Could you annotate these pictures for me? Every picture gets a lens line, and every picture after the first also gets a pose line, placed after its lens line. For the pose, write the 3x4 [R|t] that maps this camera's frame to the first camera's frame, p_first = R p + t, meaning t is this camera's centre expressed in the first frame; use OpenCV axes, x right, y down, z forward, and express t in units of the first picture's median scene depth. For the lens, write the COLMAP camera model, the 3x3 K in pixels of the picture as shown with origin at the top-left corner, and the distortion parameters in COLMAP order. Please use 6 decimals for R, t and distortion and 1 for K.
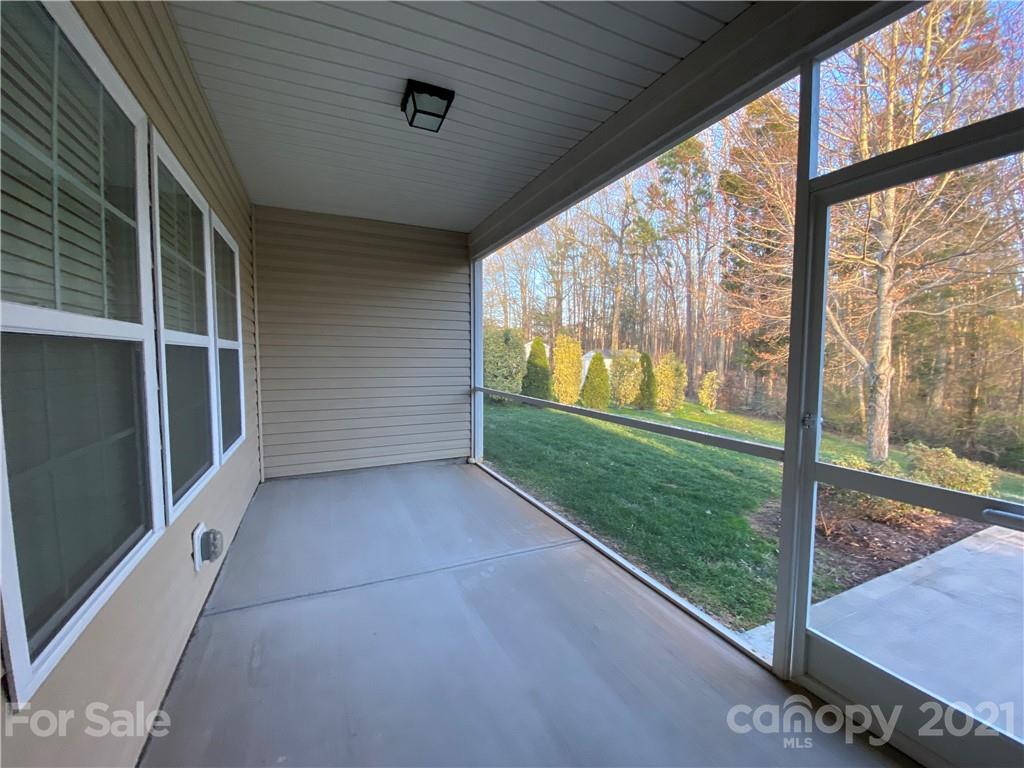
lens RADIAL K [[418.3, 0, 509.7], [0, 418.3, 381.7], [0, 0, 1]] dist [-0.015353, -0.001321]
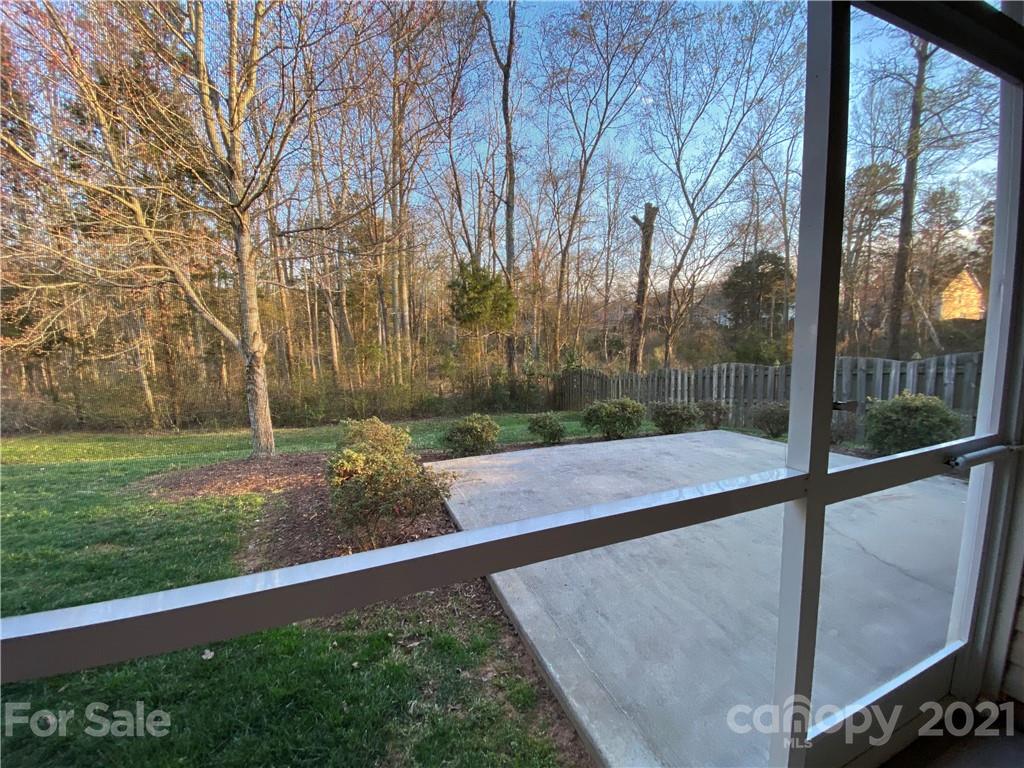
lens RADIAL K [[418.3, 0, 513.9], [0, 418.3, 380.7], [0, 0, 1]] dist [-0.015353, -0.001321]
pose [[0.052818, -0.121567, 0.991177, 0.050141], [0.089409, 0.989152, 0.116554, -0.010857], [-0.994594, 0.082464, 0.063114, 0.413683]]
